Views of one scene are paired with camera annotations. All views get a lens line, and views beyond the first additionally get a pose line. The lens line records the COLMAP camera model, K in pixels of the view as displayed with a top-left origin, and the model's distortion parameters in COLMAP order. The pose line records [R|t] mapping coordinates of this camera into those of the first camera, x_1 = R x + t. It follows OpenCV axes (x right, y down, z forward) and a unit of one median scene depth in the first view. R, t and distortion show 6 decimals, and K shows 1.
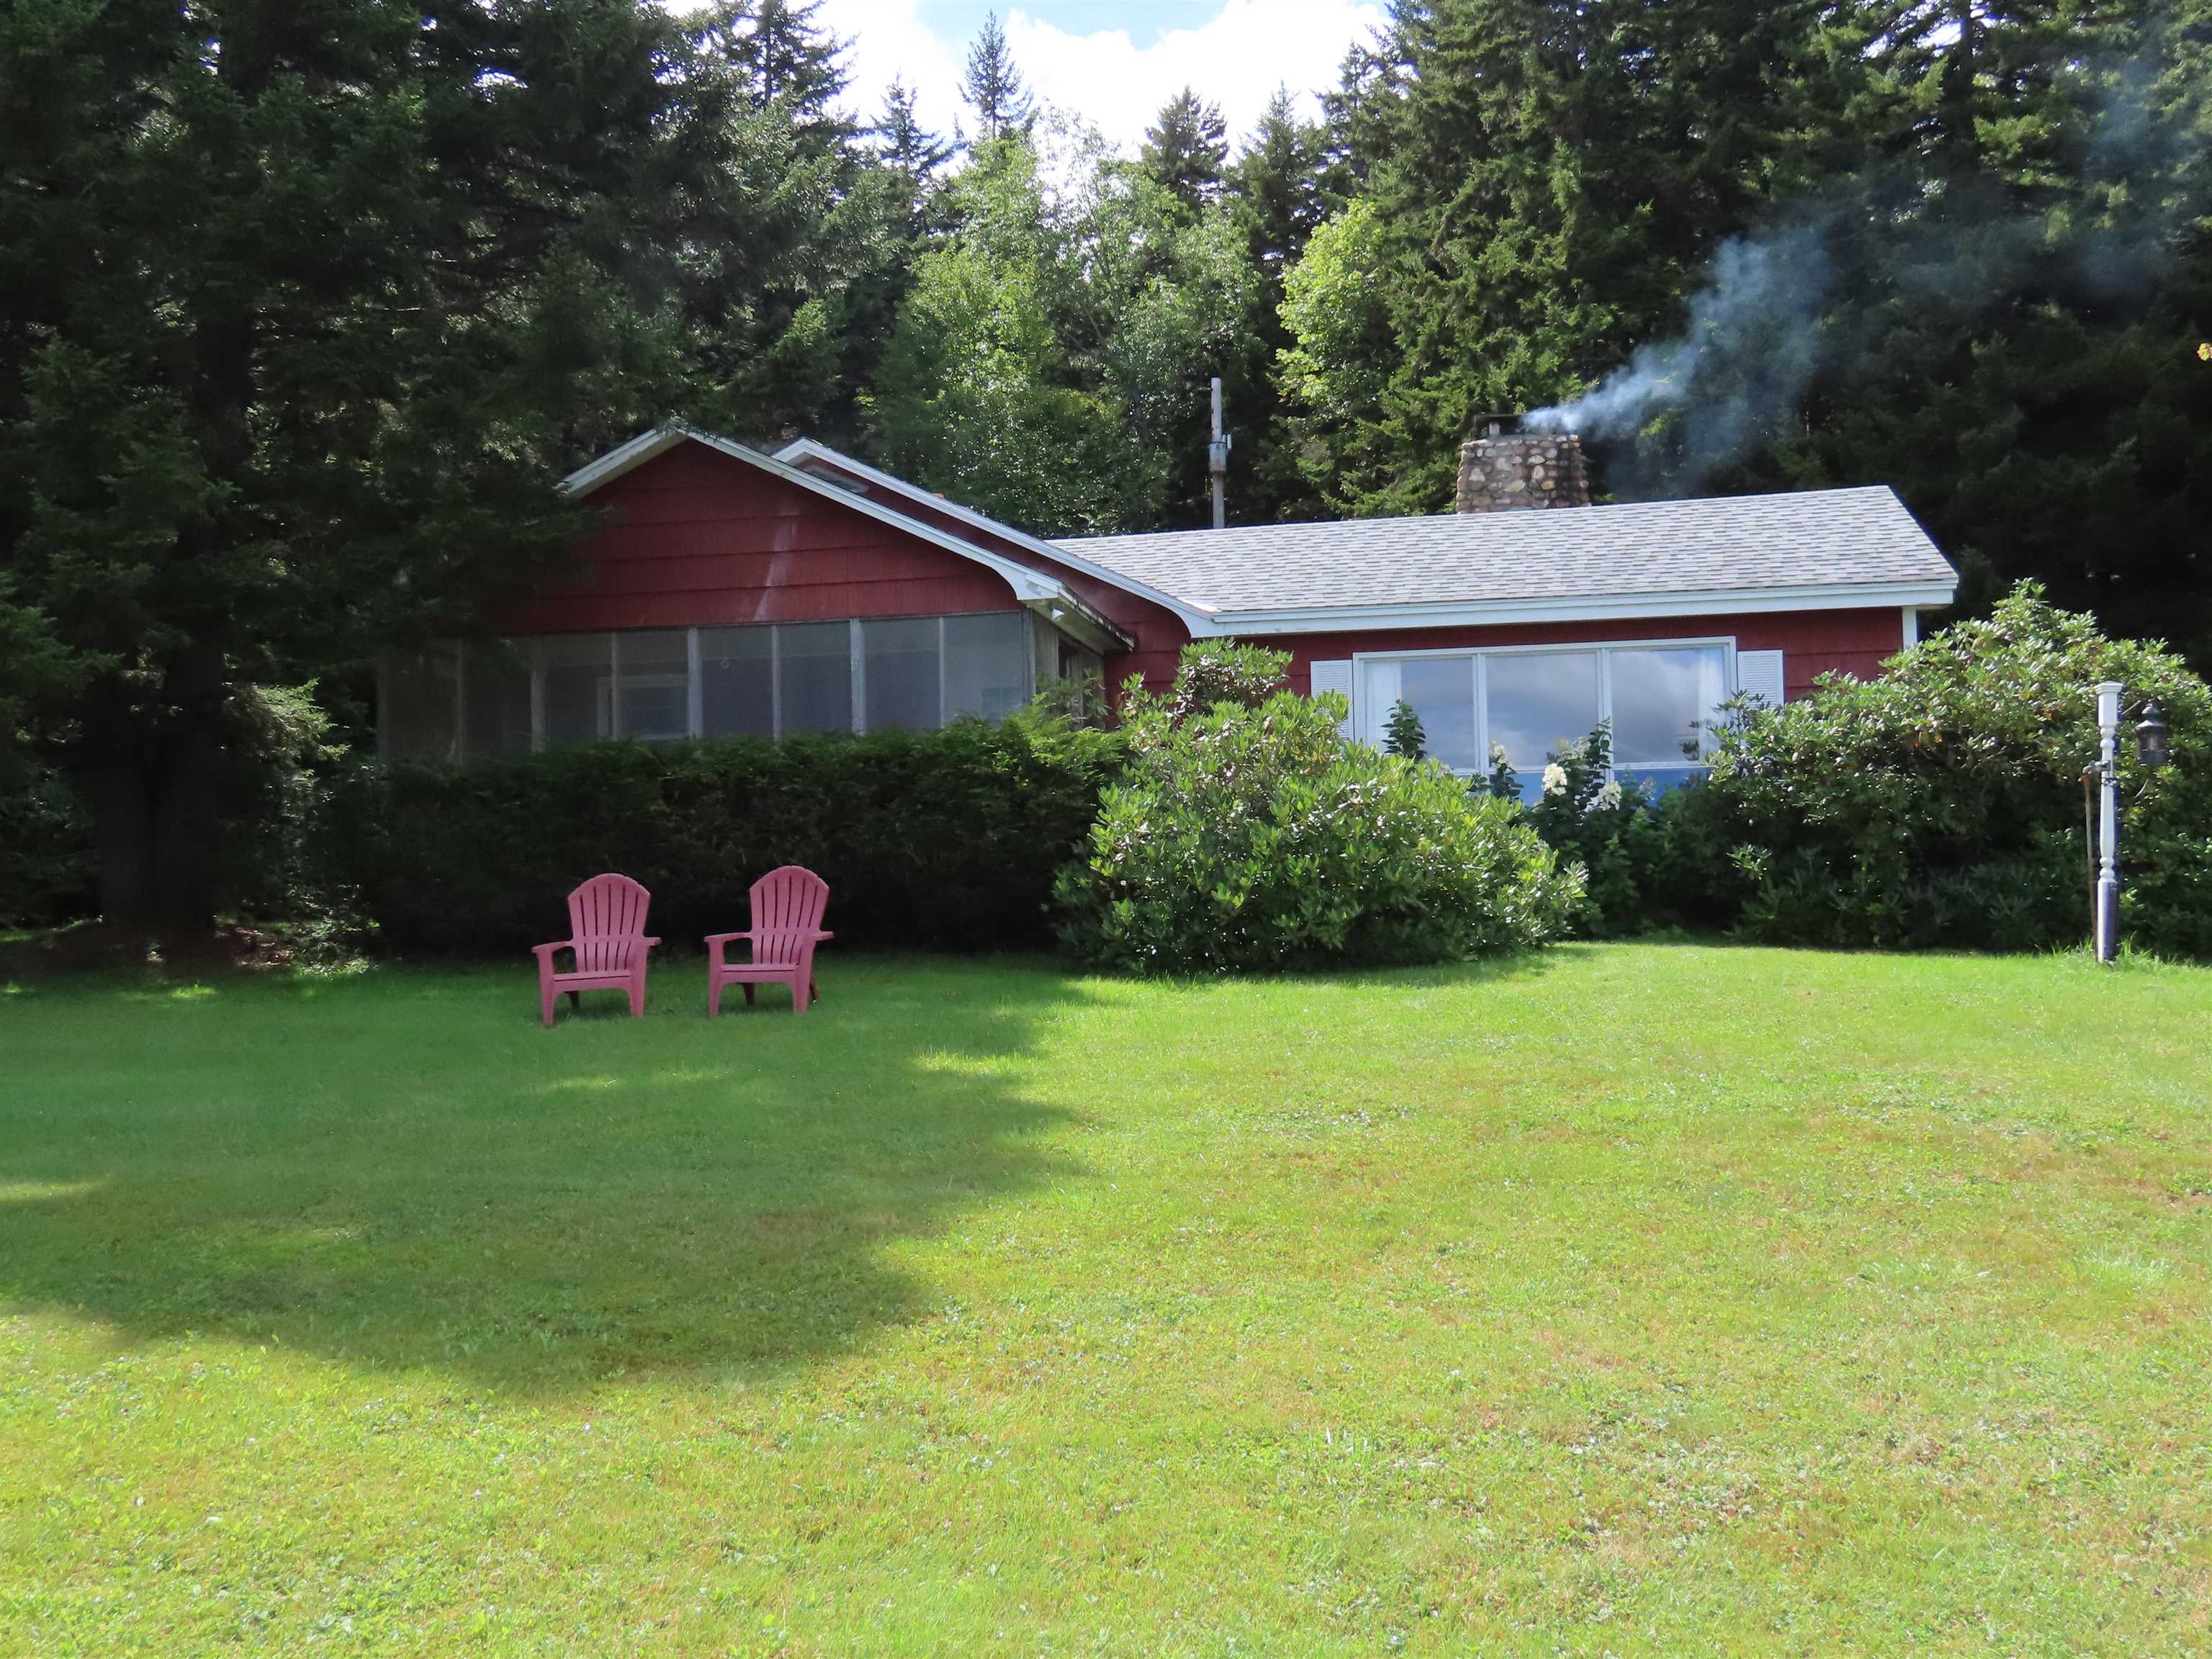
lens RADIAL K [[1937.1, 0, 1090.8], [0, 1937.1, 842.3], [0, 0, 1]] dist [0.027347, -0.033304]
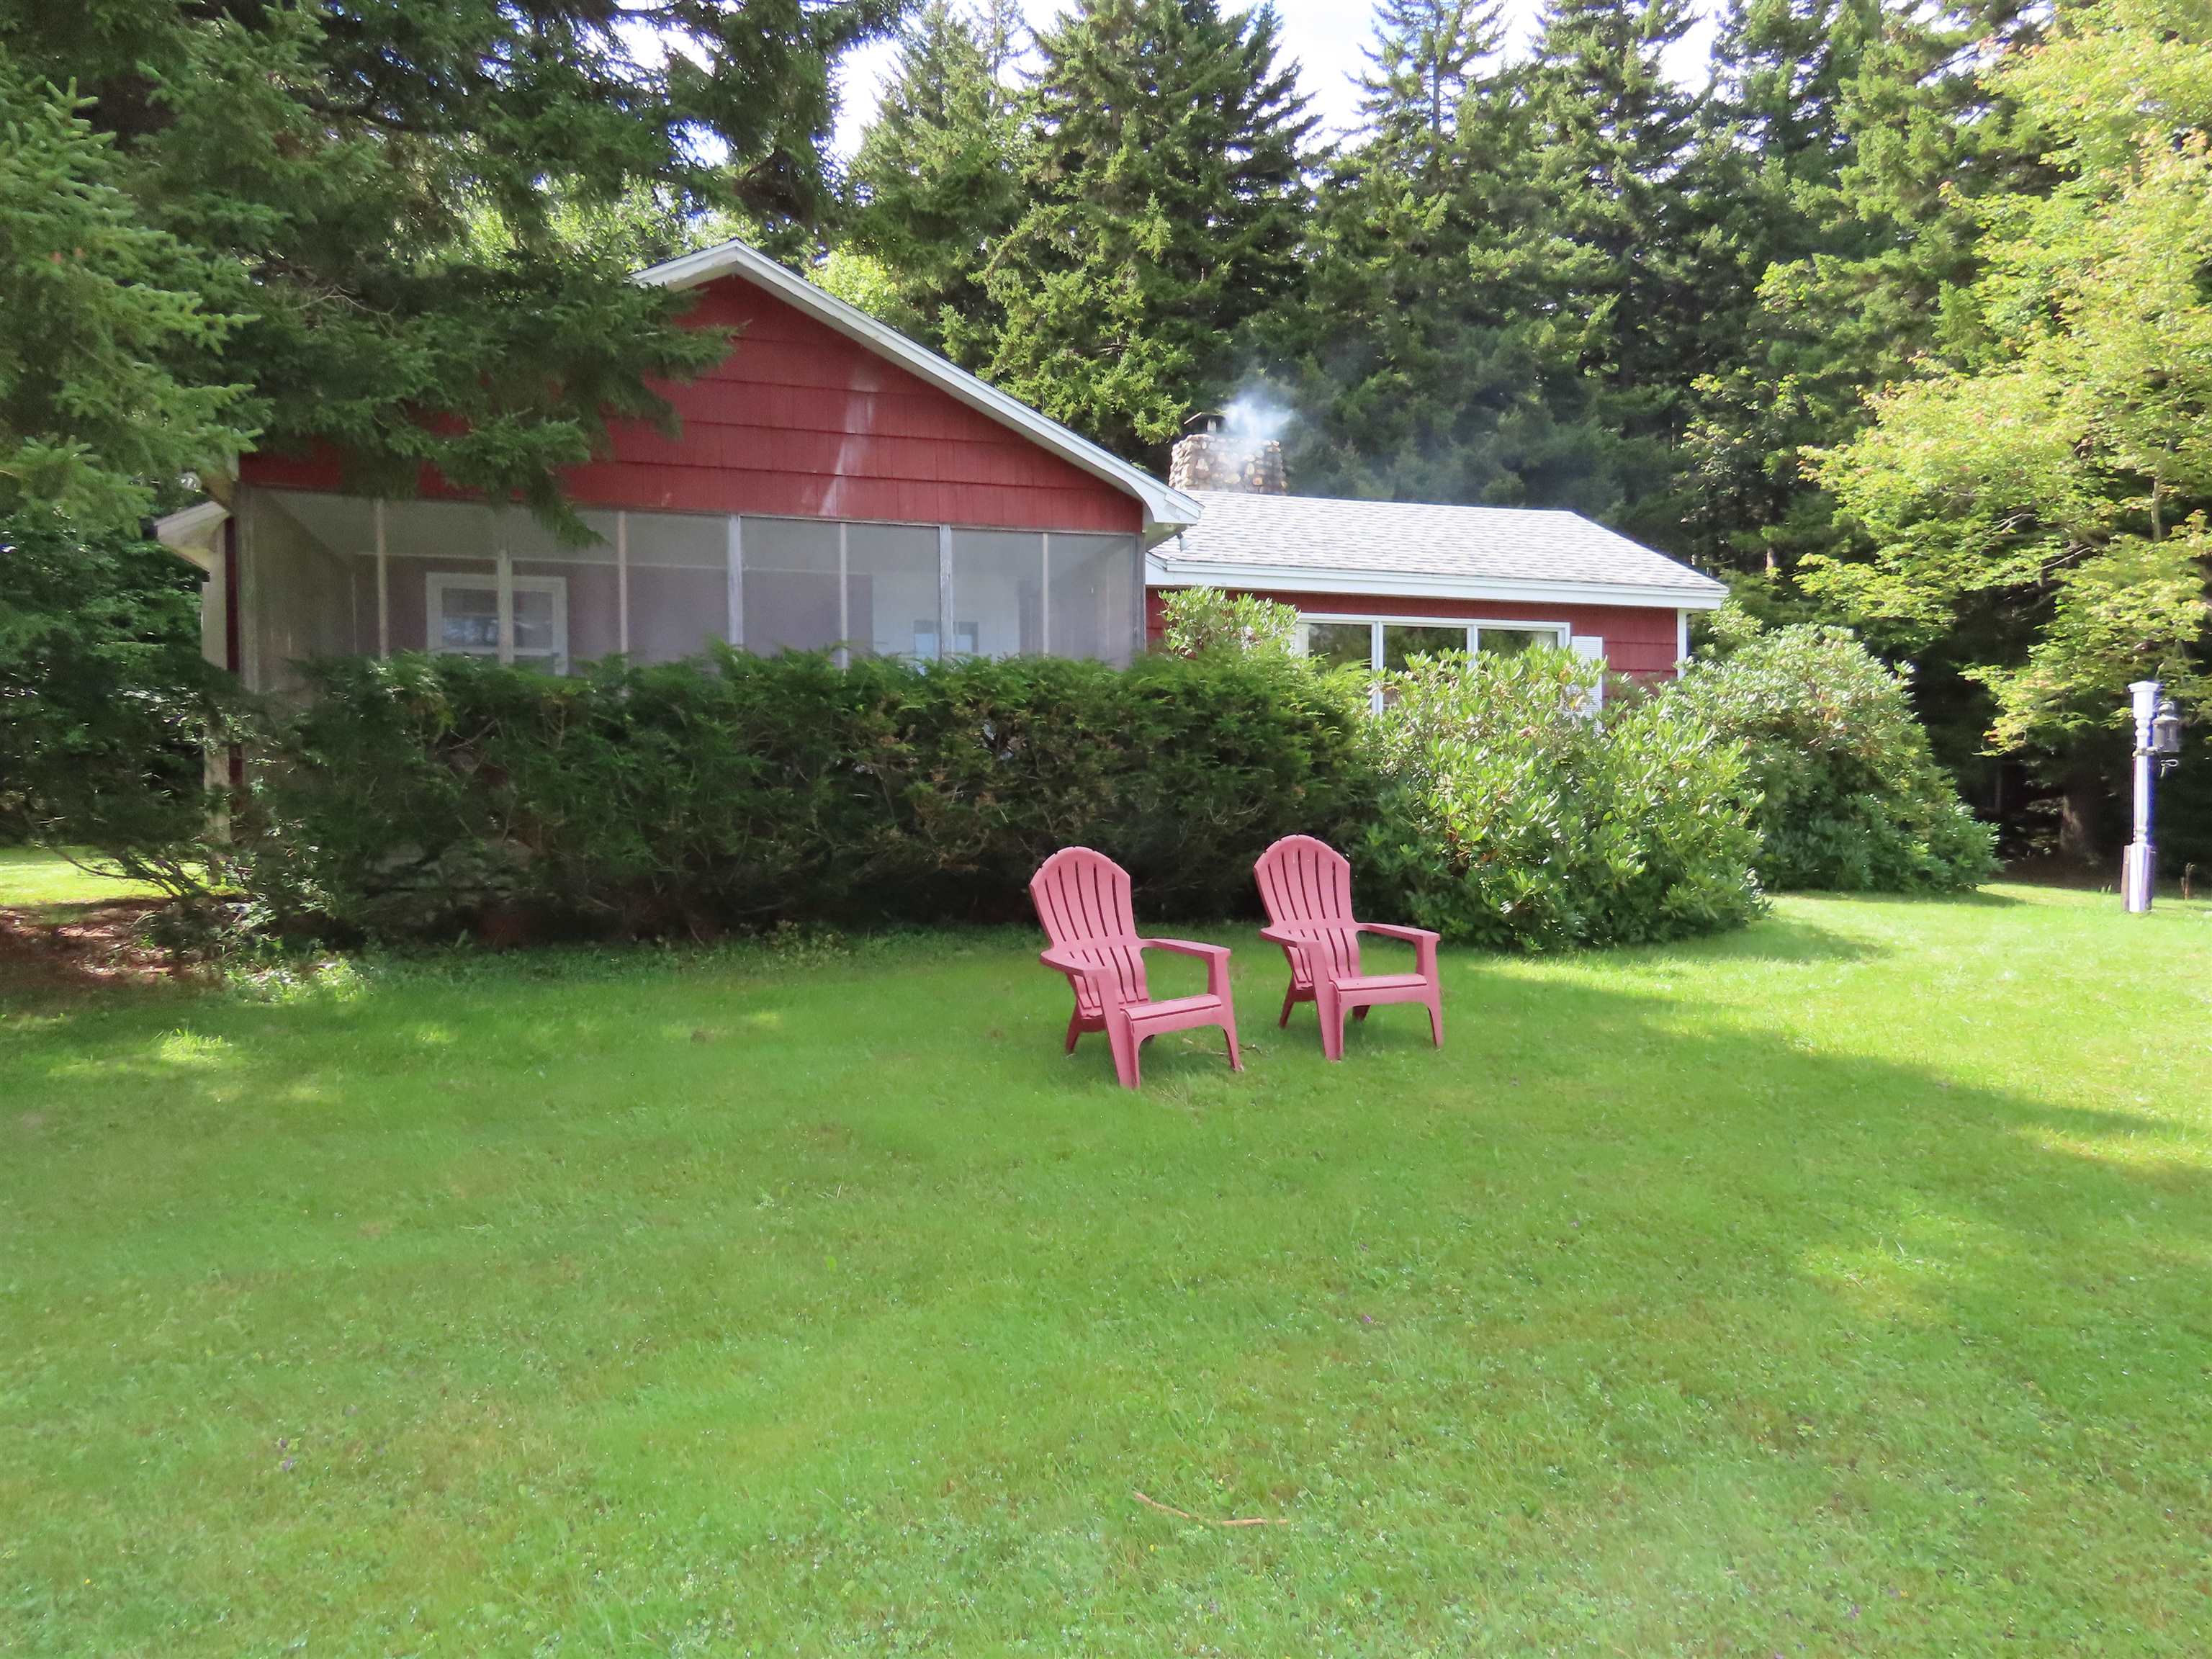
lens RADIAL K [[1405.9, 0, 1119.4], [0, 1405.9, 842.1], [0, 0, 1]] dist [-0.007806, -0.002370]
pose [[0.867391, -0.003923, 0.497611, -0.356589], [-0.022238, 0.998664, 0.046636, -0.006690], [-0.497130, -0.051517, 0.866146, 0.413716]]
